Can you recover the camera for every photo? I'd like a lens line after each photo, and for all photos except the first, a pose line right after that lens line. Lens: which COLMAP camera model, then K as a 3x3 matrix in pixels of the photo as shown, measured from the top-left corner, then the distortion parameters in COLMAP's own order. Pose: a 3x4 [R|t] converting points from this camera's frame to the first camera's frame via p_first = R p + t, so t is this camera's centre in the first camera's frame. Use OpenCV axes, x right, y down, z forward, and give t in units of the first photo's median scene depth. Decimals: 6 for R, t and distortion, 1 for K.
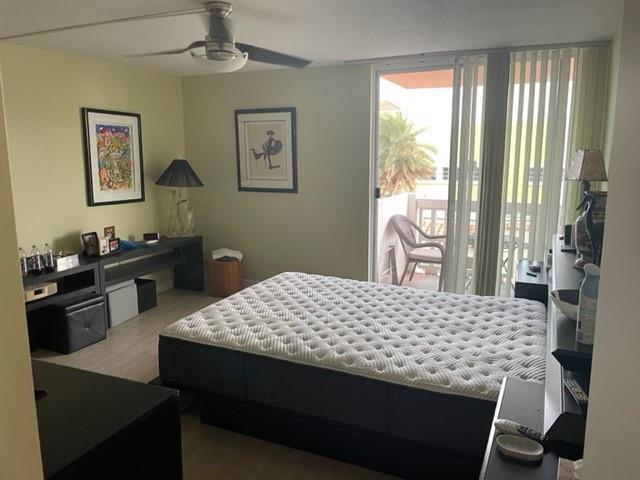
lens RADIAL K [[483.4, 0, 320.0], [0, 483.4, 240.0], [0, 0, 1]] dist [0.001928, -0.000782]
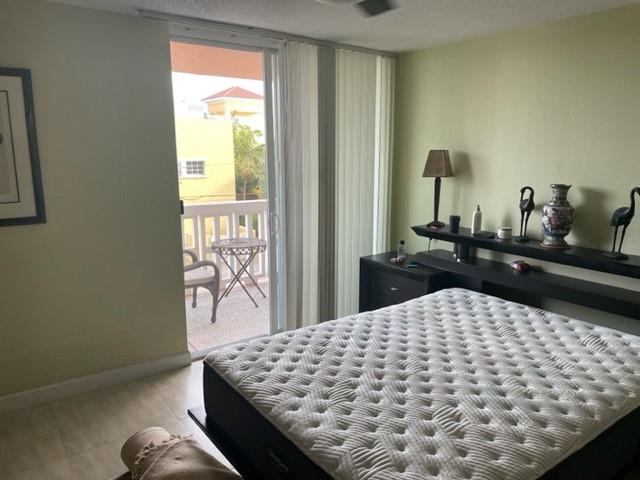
lens RADIAL K [[483.4, 0, 320.0], [0, 483.4, 240.0], [0, 0, 1]] dist [0.001928, -0.000782]
pose [[0.475398, -0.160936, 0.864926, -0.460372], [0.152140, 0.983353, 0.099349, -0.100731], [-0.866516, 0.084360, 0.491968, 0.526499]]
